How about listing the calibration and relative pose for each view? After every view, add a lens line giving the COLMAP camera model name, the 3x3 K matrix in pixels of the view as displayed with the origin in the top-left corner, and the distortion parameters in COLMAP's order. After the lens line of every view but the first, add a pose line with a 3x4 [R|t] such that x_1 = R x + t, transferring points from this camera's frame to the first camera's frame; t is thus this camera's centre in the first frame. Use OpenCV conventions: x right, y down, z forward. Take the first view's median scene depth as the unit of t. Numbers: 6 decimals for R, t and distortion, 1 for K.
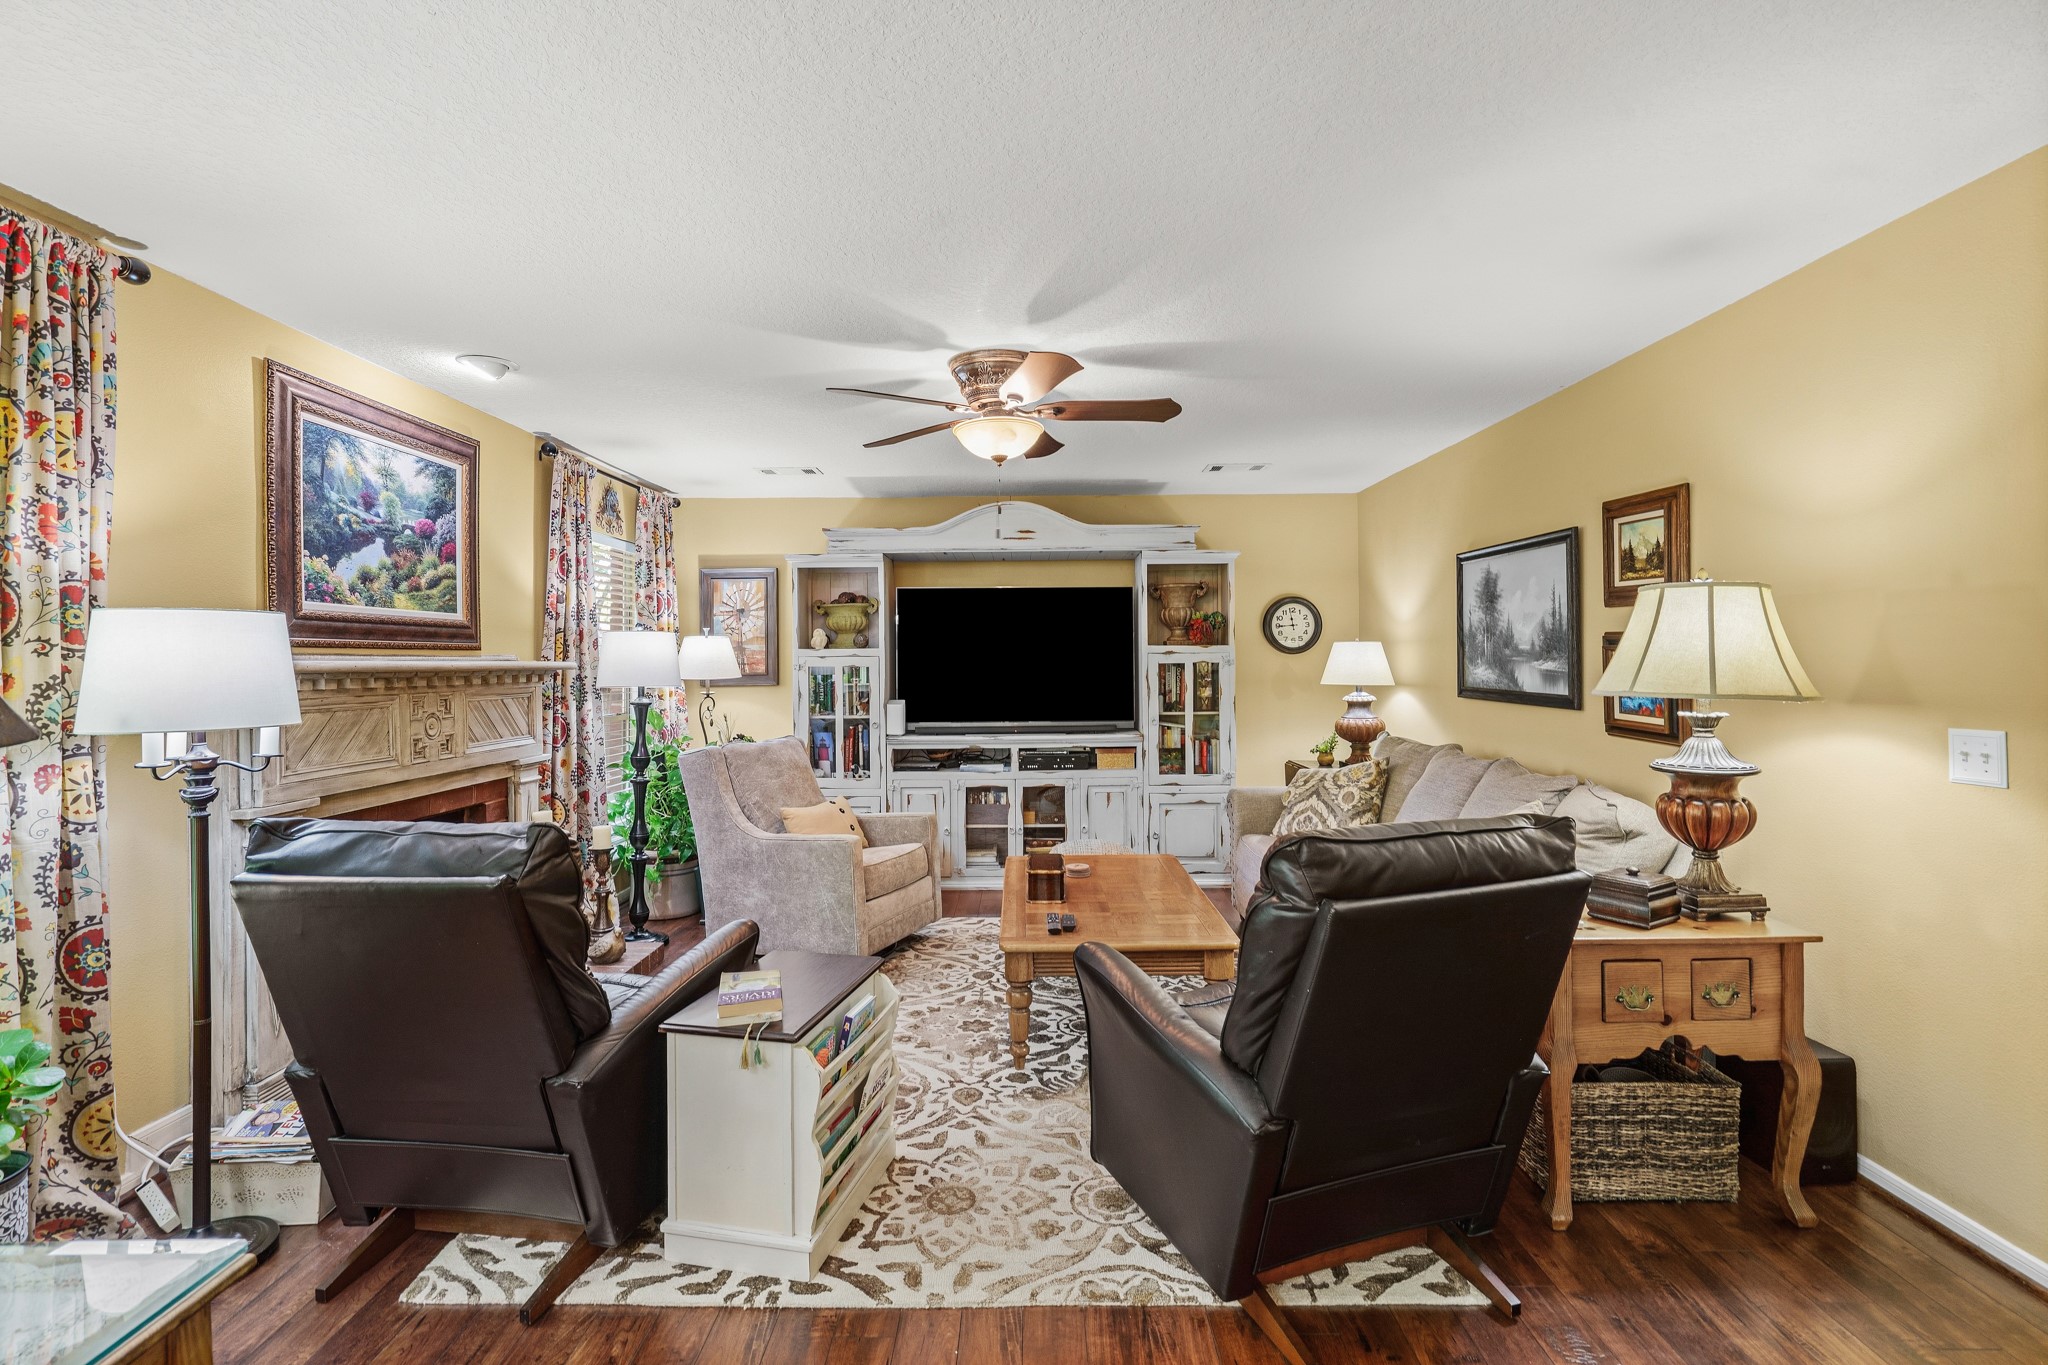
lens RADIAL K [[939.3, 0, 1025.0], [0, 939.3, 658.7], [0, 0, 1]] dist [0.000276, 0.000295]
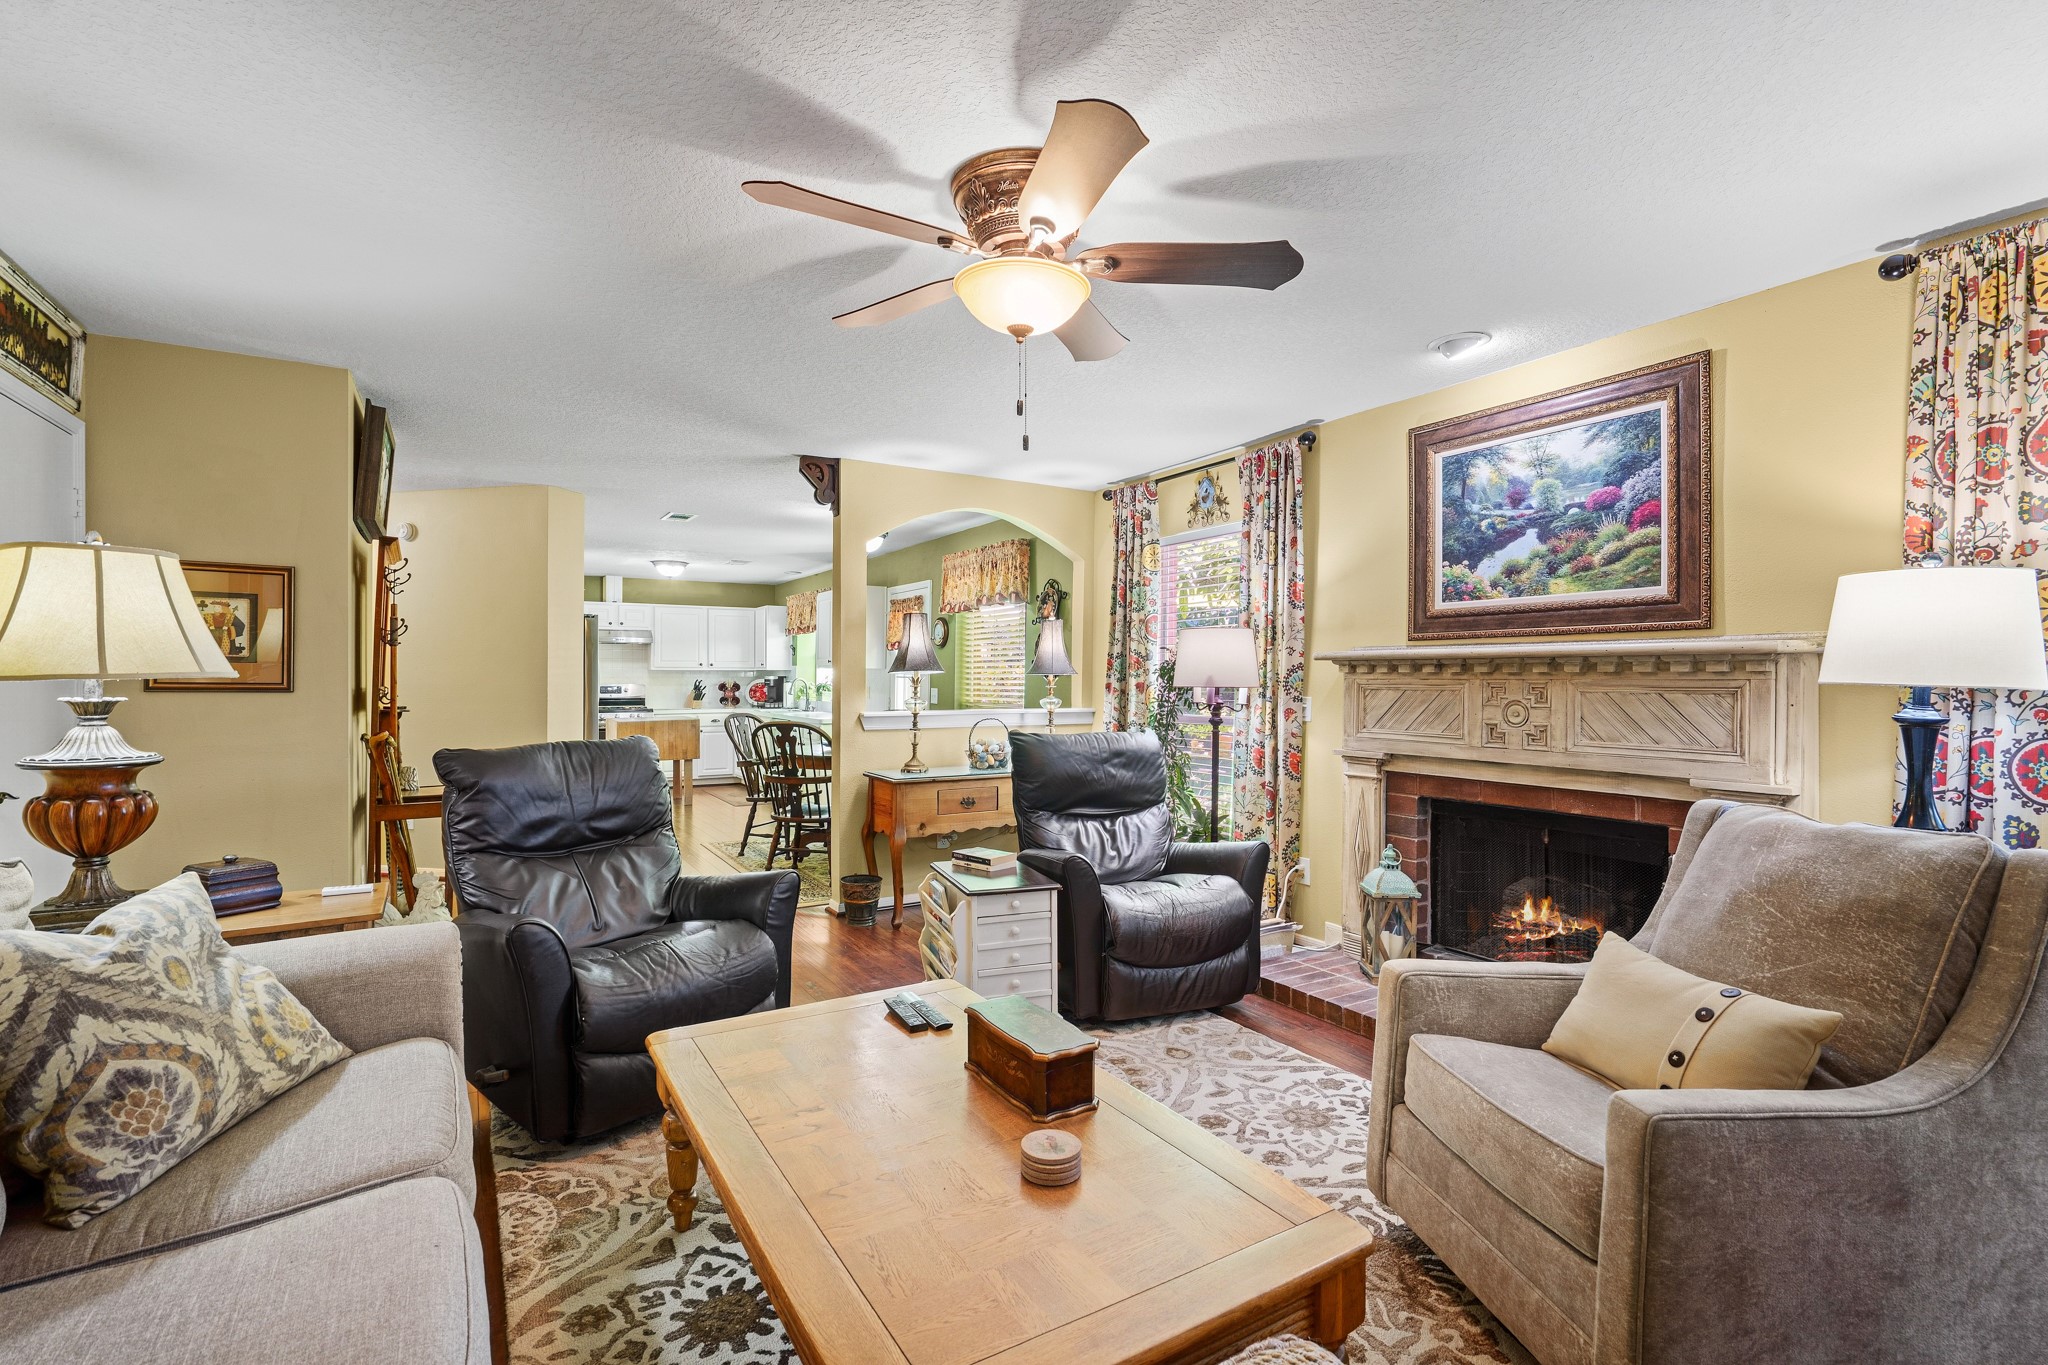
lens RADIAL K [[934.0, 0, 1030.0], [0, 934.0, 674.8], [0, 0, 1]] dist [-0.000945, 0.000284]
pose [[-0.849242, 0.001701, -0.528000, 0.277012], [0.003903, 0.999988, -0.003056, 0.028165], [0.527989, -0.004656, -0.849239, 1.369919]]
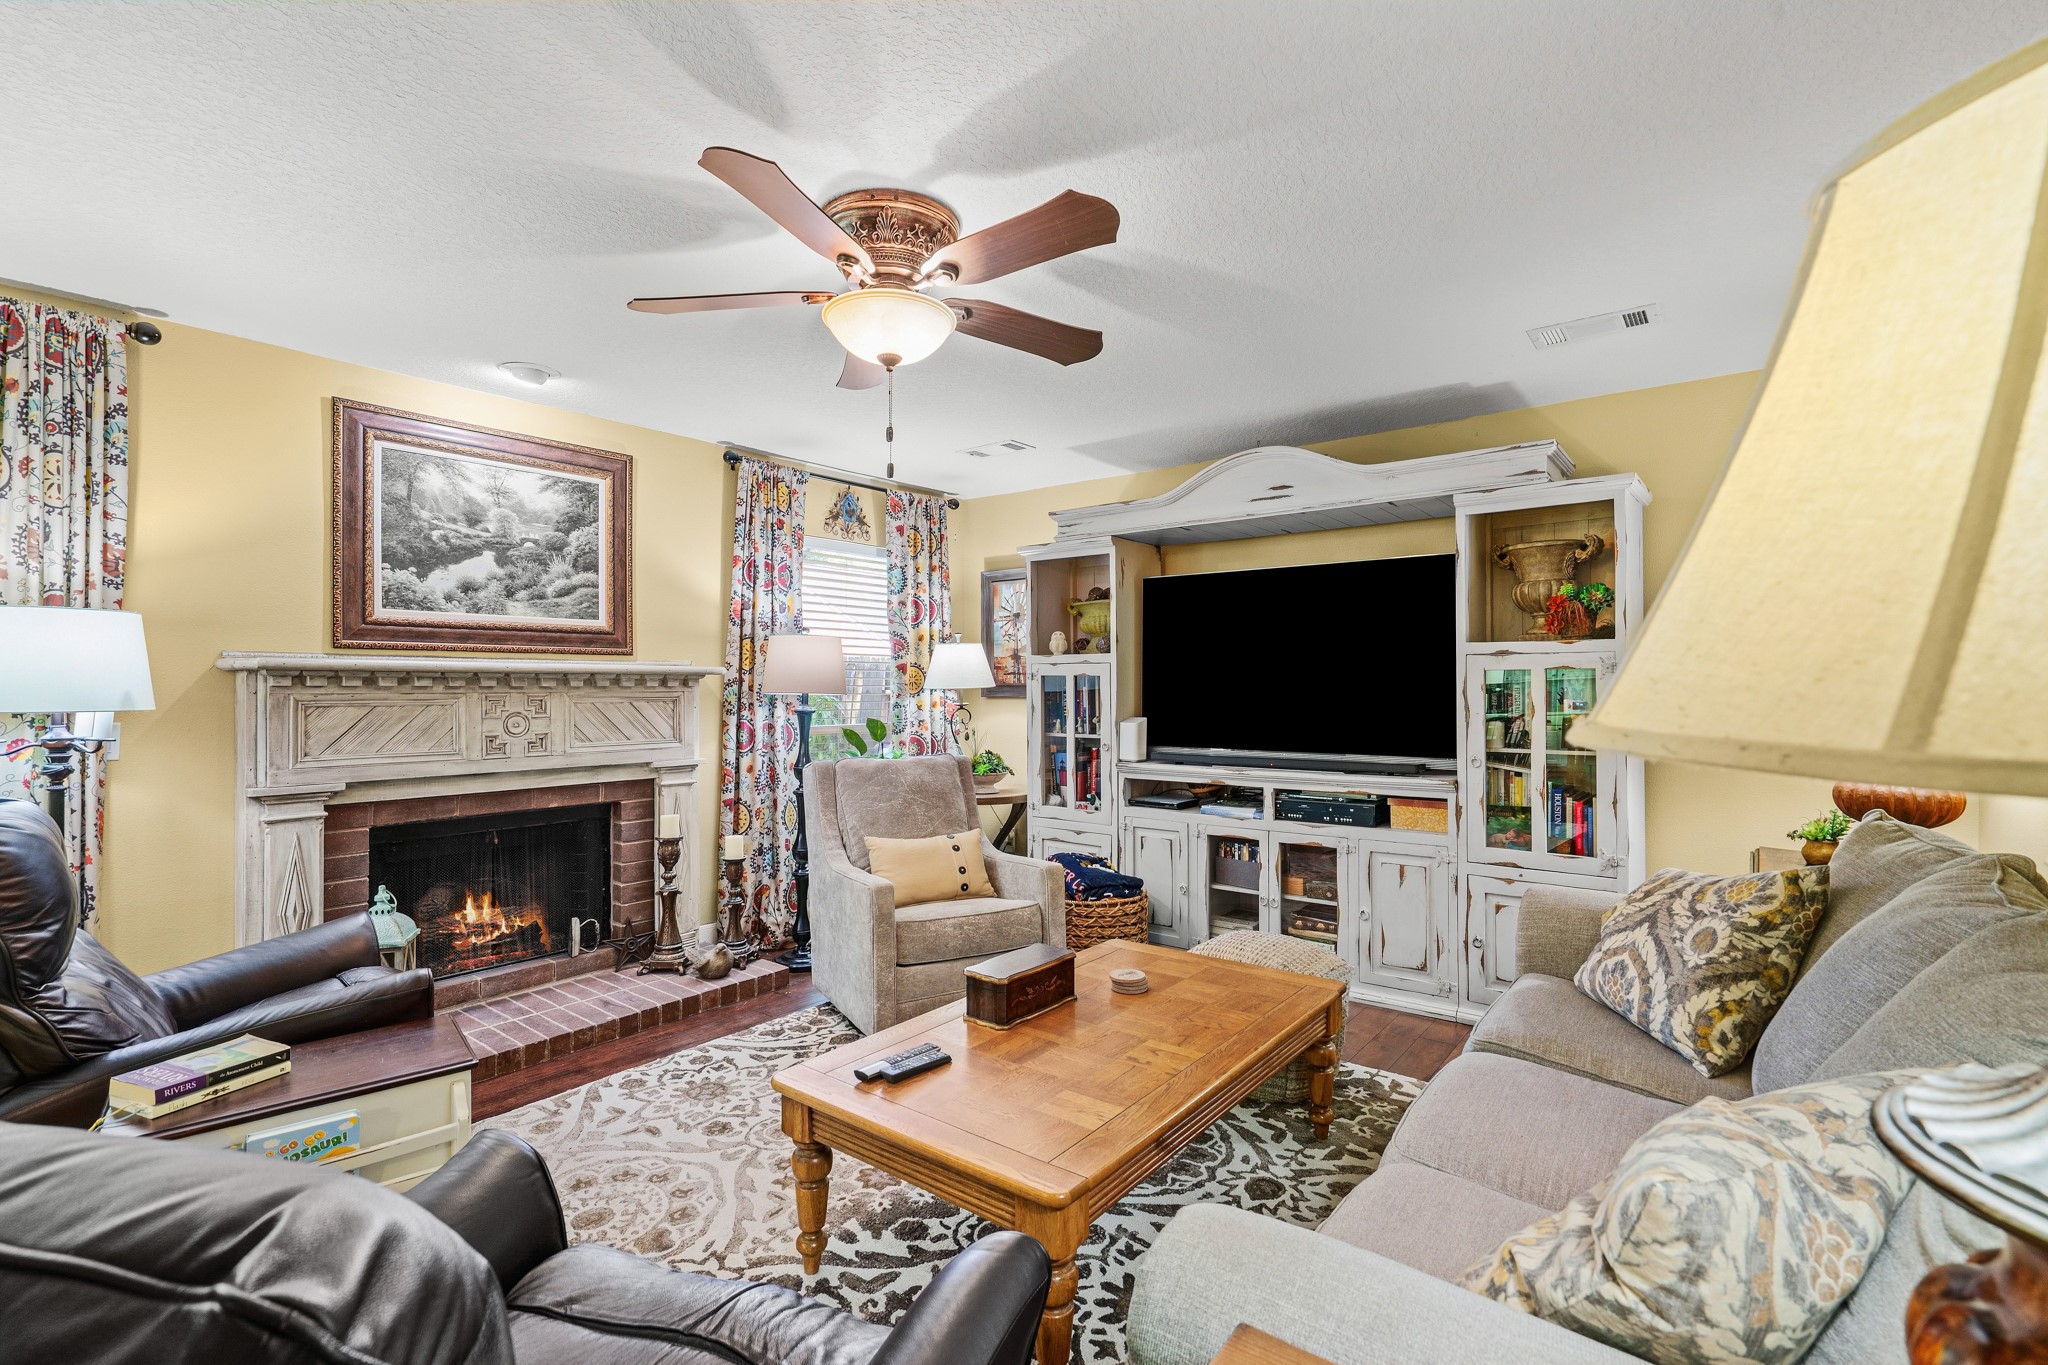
lens RADIAL K [[929.3, 0, 1023.5], [0, 929.3, 680.1], [0, 0, 1]] dist [-0.000179, 0.000357]
pose [[0.787949, 0.002820, -0.615734, 0.408692], [-0.002279, 0.999996, 0.001663, 0.016158], [0.615736, 0.000093, 0.787953, 0.461239]]
